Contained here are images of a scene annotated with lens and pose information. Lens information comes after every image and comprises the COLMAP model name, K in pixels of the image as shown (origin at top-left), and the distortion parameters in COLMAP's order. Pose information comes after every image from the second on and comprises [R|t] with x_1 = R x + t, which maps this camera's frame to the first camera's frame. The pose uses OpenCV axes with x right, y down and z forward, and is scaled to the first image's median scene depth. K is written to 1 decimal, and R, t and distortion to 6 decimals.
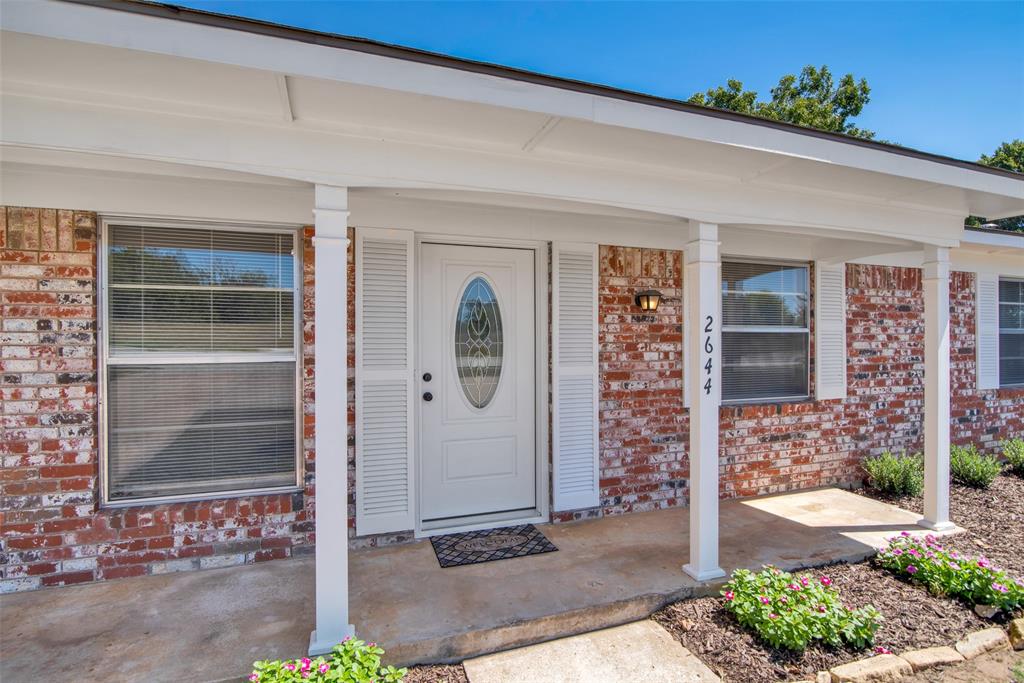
lens RADIAL K [[491.1, 0, 510.1], [0, 491.1, 340.8], [0, 0, 1]] dist [-0.017173, 0.000073]
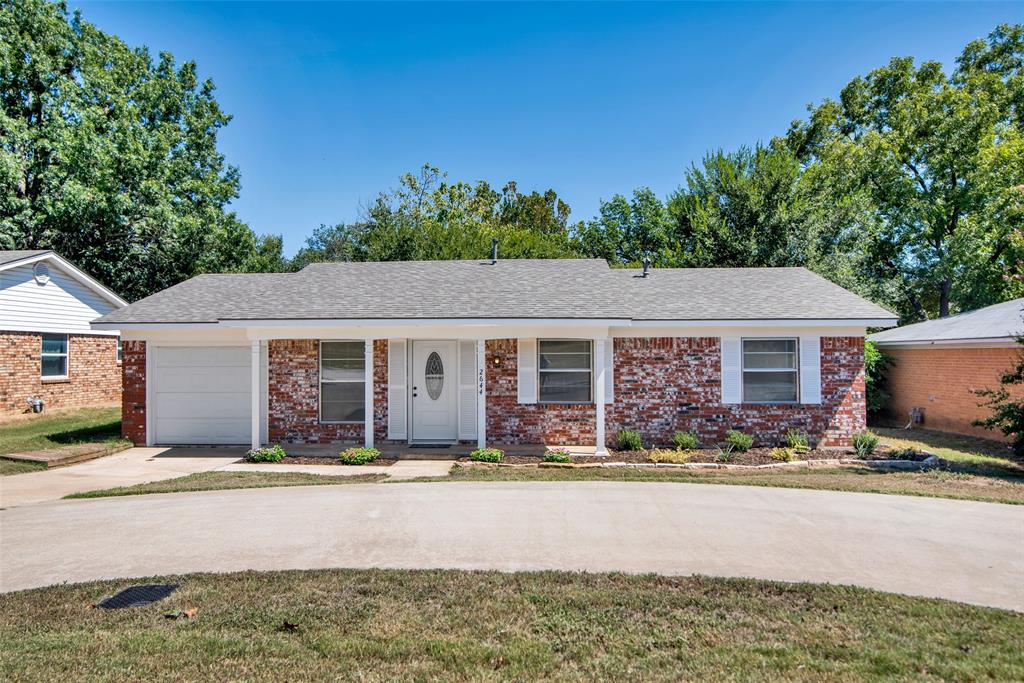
lens RADIAL K [[706.4, 0, 512.4], [0, 706.4, 344.0], [0, 0, 1]] dist [0.003574, -0.000085]
pose [[0.930332, -0.004841, -0.366686, 1.458072], [0.000268, 0.999922, -0.012522, -0.101289], [0.366718, 0.011551, 0.930260, -2.031574]]
